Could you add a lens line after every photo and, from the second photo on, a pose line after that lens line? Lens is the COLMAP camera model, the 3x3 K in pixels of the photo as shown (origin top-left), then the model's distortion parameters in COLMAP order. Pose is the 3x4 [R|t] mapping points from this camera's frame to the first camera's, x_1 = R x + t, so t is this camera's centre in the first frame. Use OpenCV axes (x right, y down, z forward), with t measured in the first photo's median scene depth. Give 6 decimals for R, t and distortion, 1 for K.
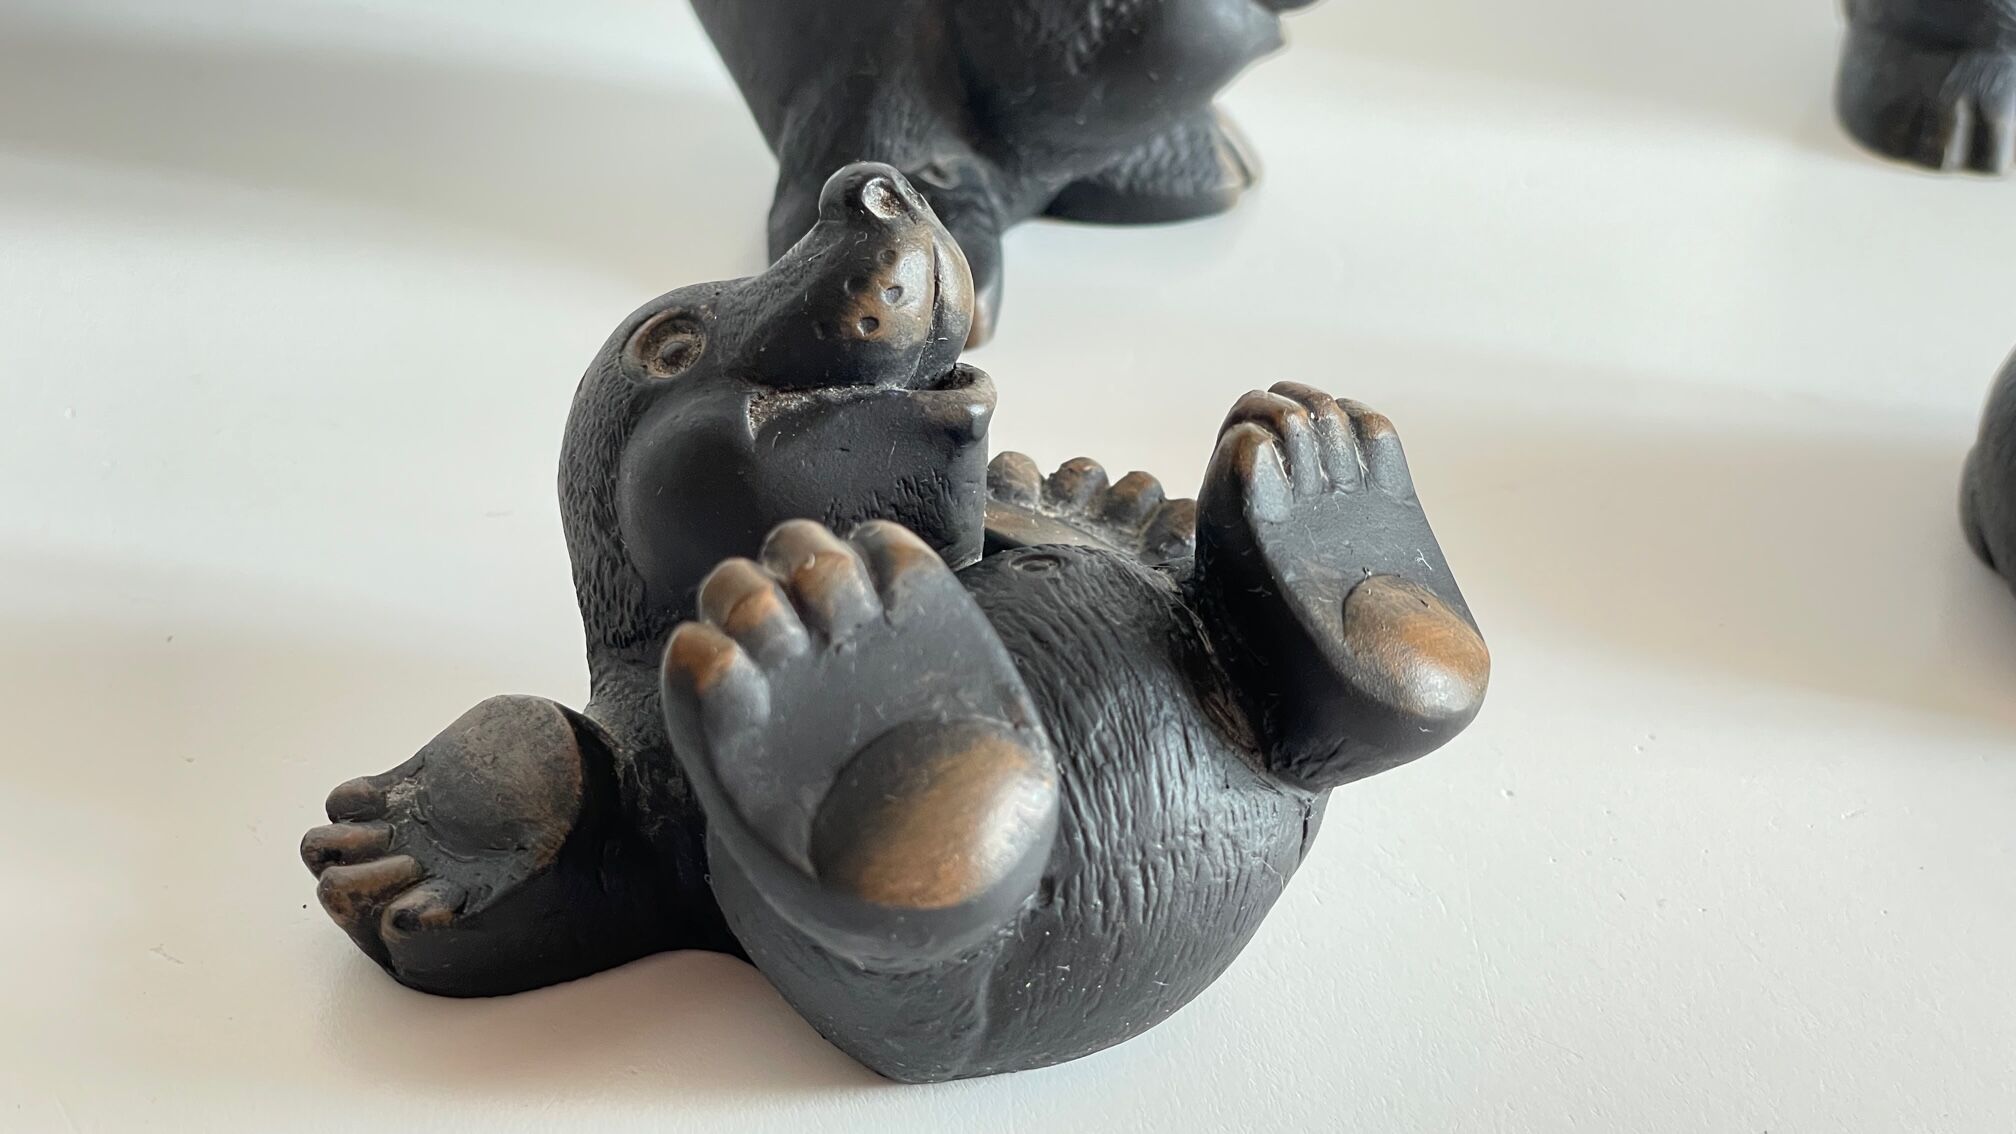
lens RADIAL K [[3123.3, 0, 1012.6], [0, 3123.3, 580.0], [0, 0, 1]] dist [-0.002605, 0.341364]
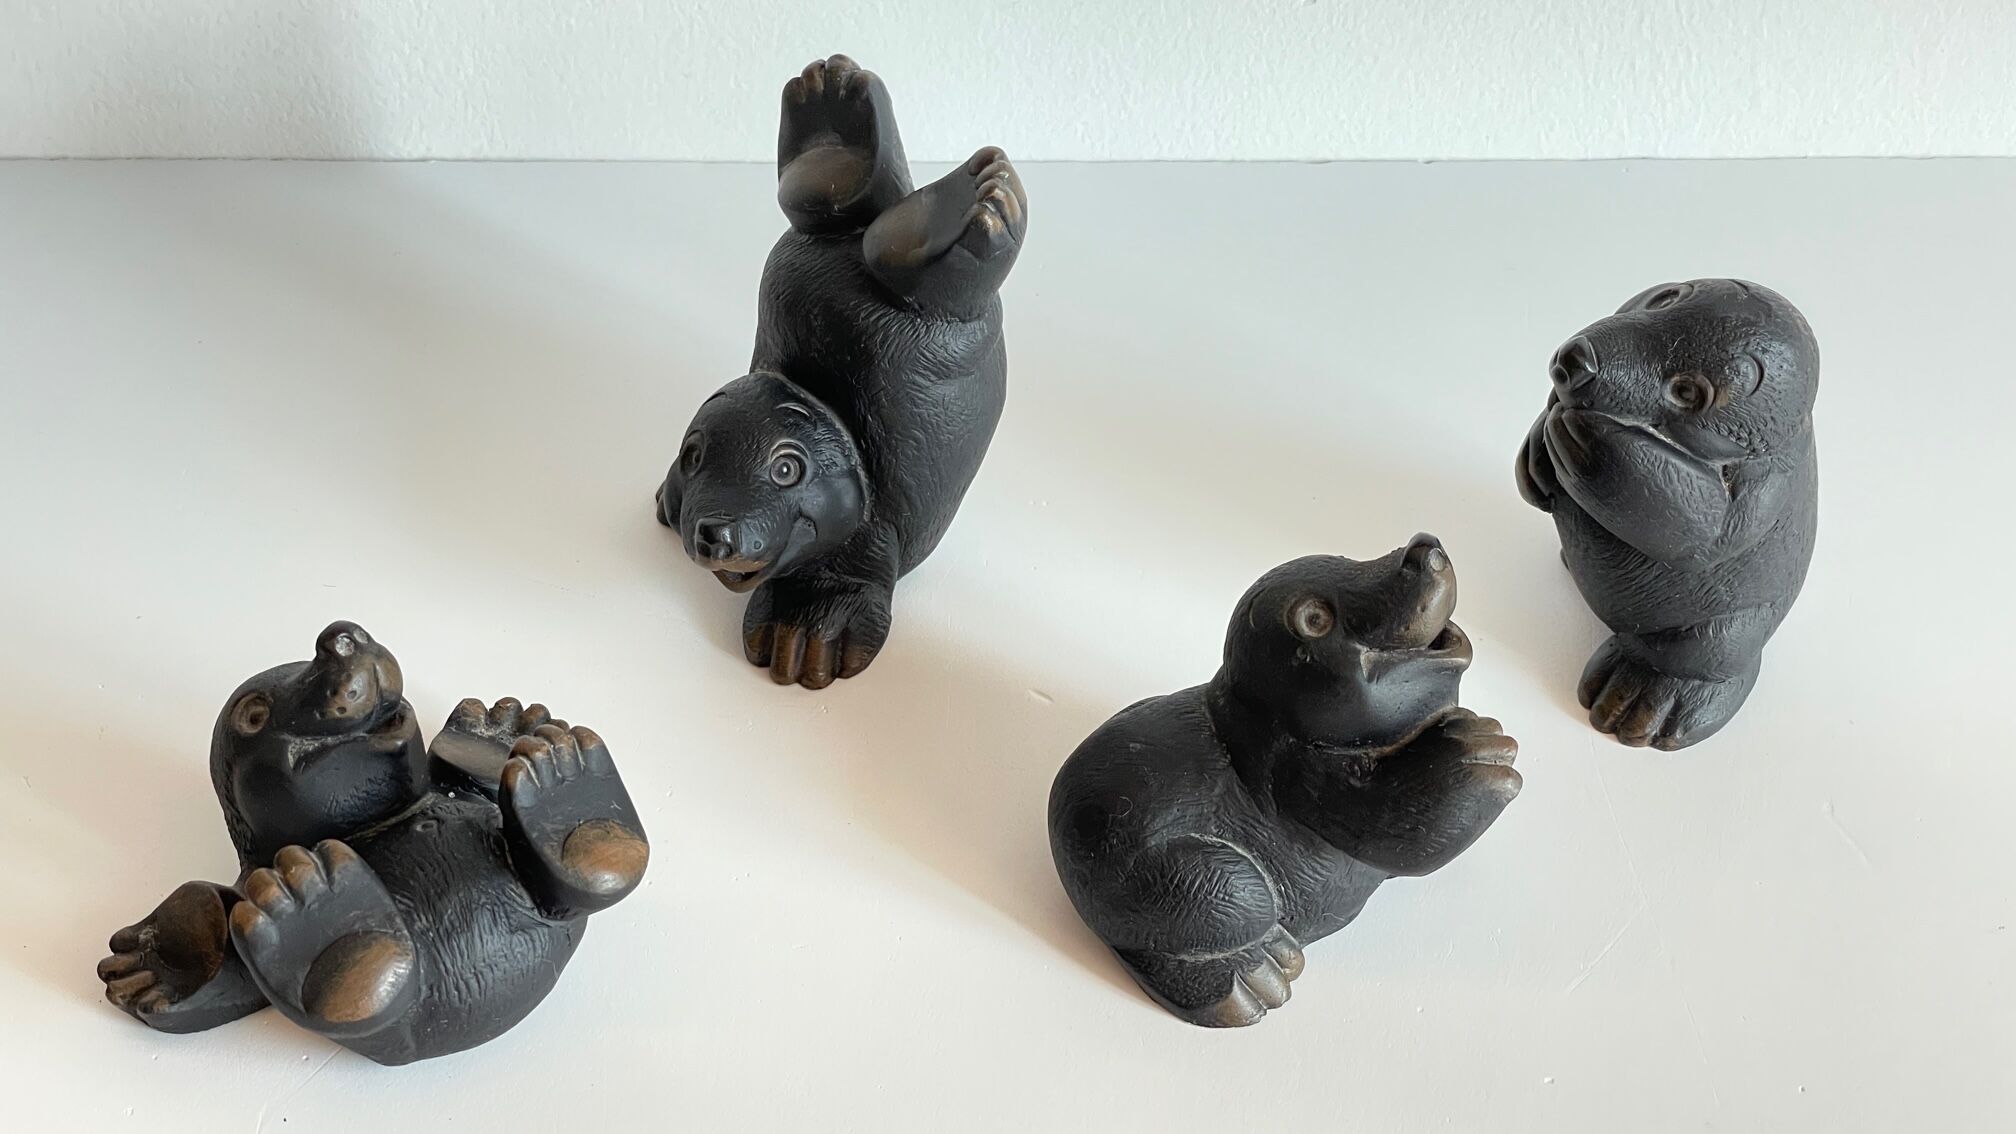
lens RADIAL K [[3058.0, 0, 983.4], [0, 3058.0, 572.9], [0, 0, 1]] dist [0.056861, 0.025660]
pose [[0.997393, -0.070893, -0.013476, 0.440506], [0.072062, 0.988324, 0.134248, -0.442400], [0.003802, -0.134869, 0.990856, -1.067194]]
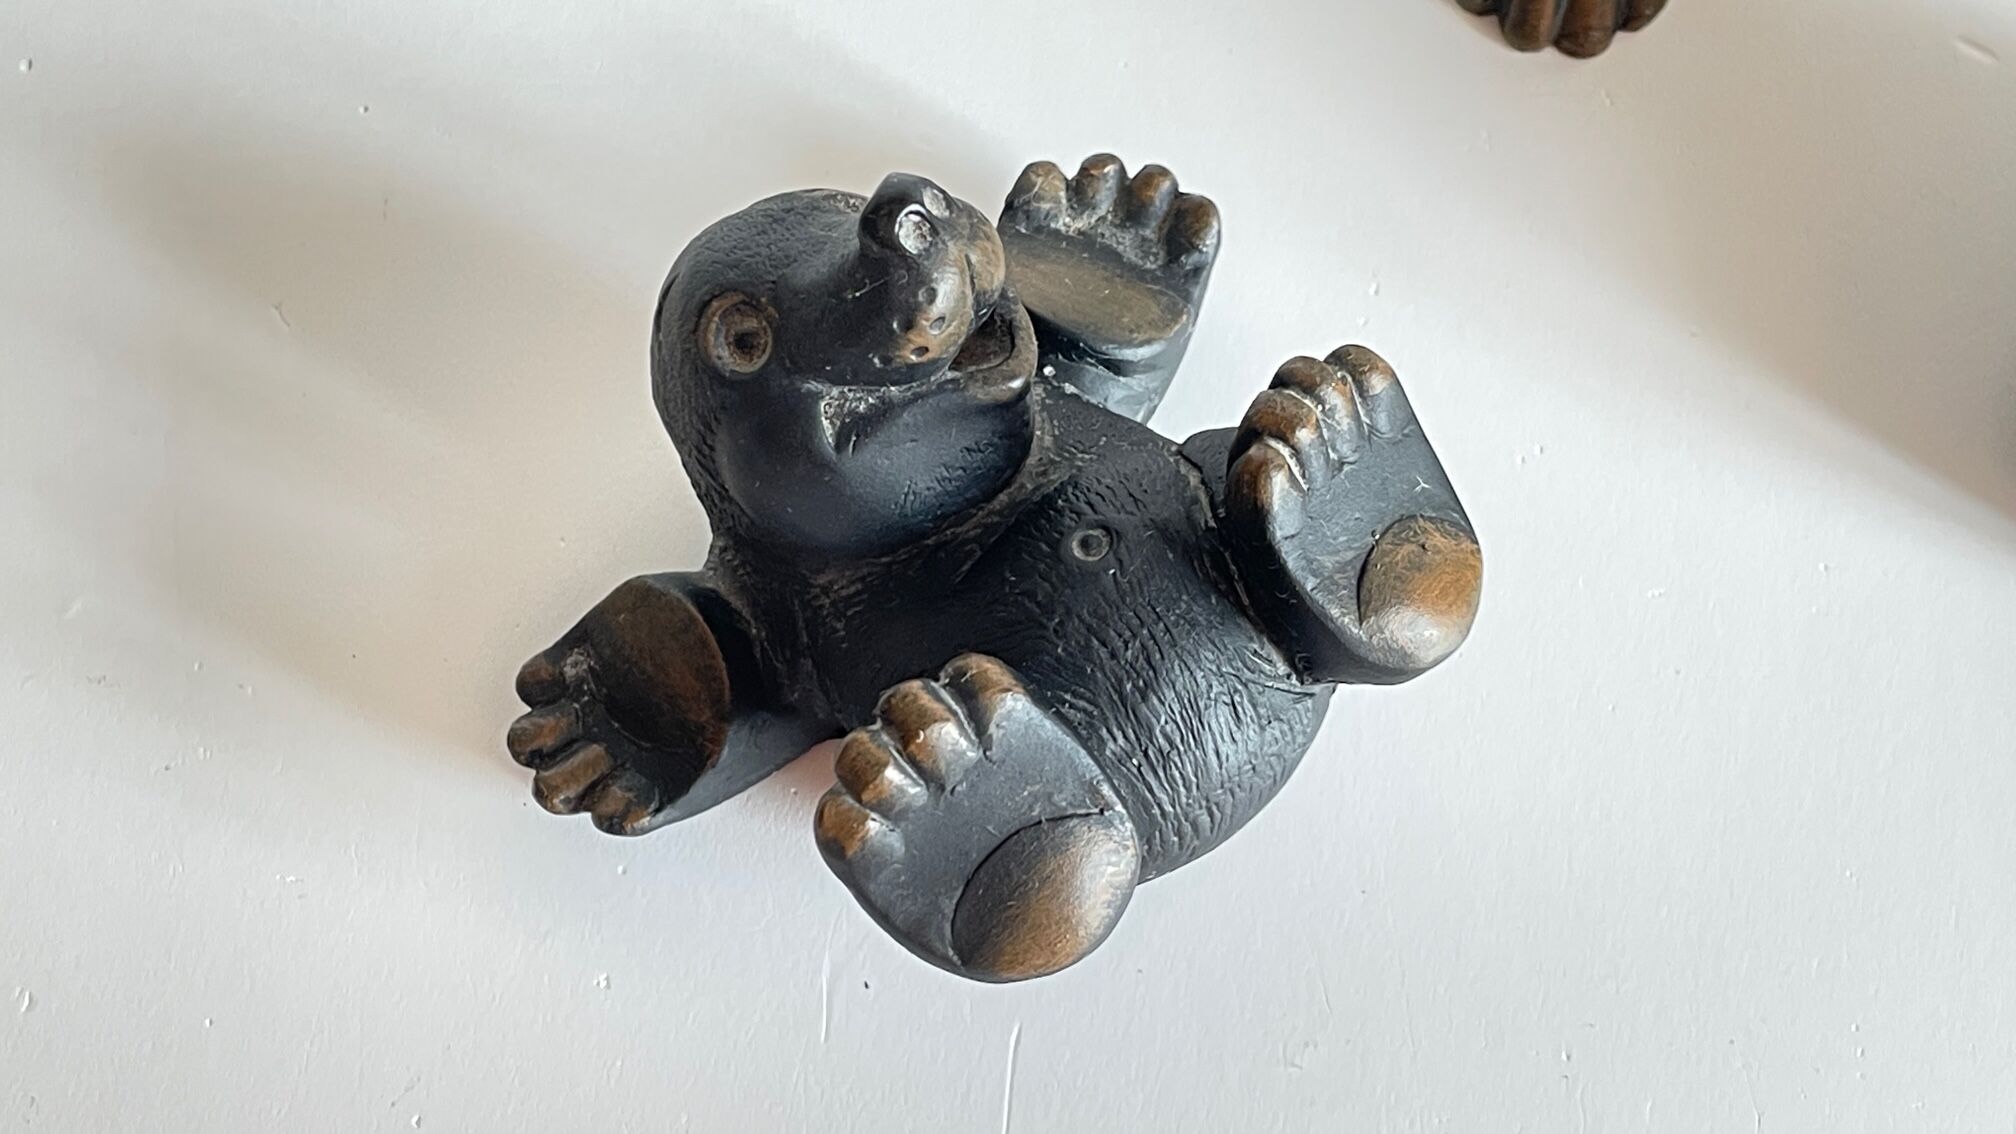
lens RADIAL K [[3098.4, 0, 1008.0], [0, 3098.4, 567.0], [0, 0, 1]] dist [0.139232, -0.004919]
pose [[0.992936, -0.111853, -0.039581, 0.022391], [0.115205, 0.829093, 0.547113, -0.666969], [-0.028380, -0.547808, 0.836122, 0.025887]]
